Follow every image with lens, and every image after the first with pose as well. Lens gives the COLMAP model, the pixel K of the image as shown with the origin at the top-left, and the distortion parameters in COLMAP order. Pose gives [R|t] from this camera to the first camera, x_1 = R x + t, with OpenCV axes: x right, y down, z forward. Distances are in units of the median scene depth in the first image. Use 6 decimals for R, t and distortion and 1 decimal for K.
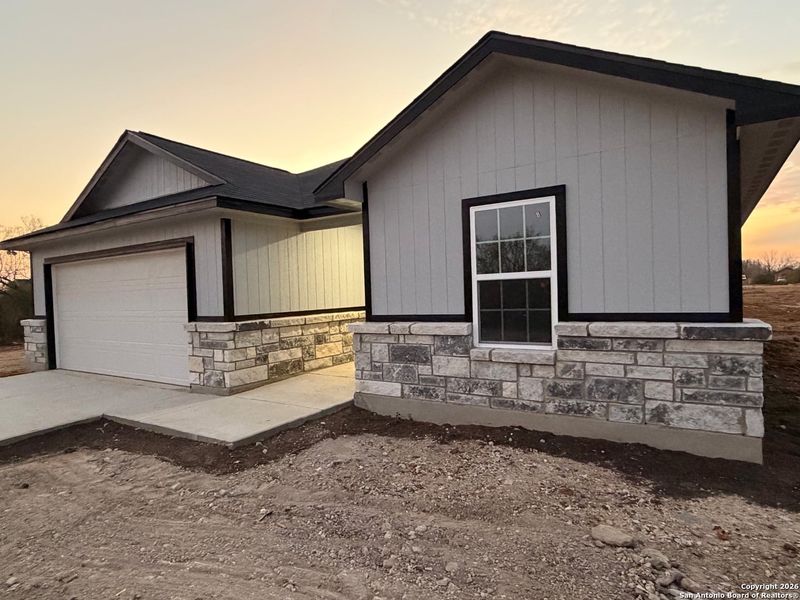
lens RADIAL K [[468.1, 0, 388.3], [0, 468.1, 300.2], [0, 0, 1]] dist [-0.002048, 0.000263]
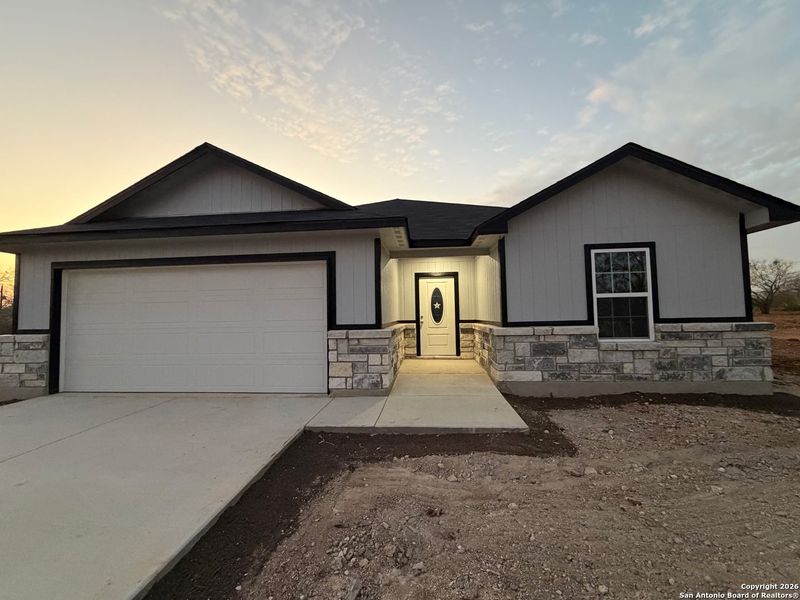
lens RADIAL K [[319.8, 0, 400.0], [0, 319.8, 300.0], [0, 0, 1]] dist [-0.001471, -0.000021]
pose [[0.886140, 0.036959, 0.461942, -0.899170], [-0.001579, 0.997050, -0.076744, 0.048318], [-0.463415, 0.067277, 0.883584, 0.398740]]
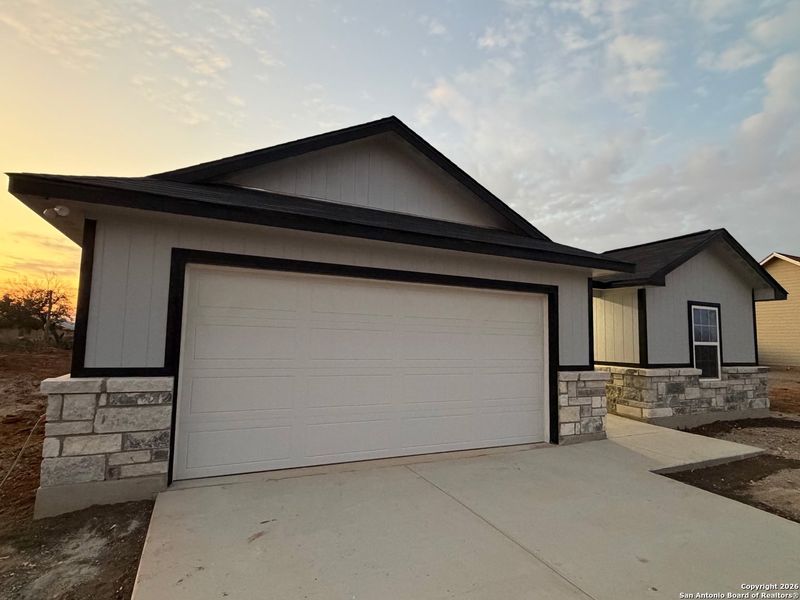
lens RADIAL K [[469.7, 0, 400.1], [0, 469.7, 312.4], [0, 0, 1]] dist [-0.002158, 0.000064]
pose [[0.491118, 0.104145, 0.864845, -2.104299], [-0.012864, 0.993586, -0.112343, 0.055430], [-0.870998, 0.044048, 0.489308, 1.157293]]
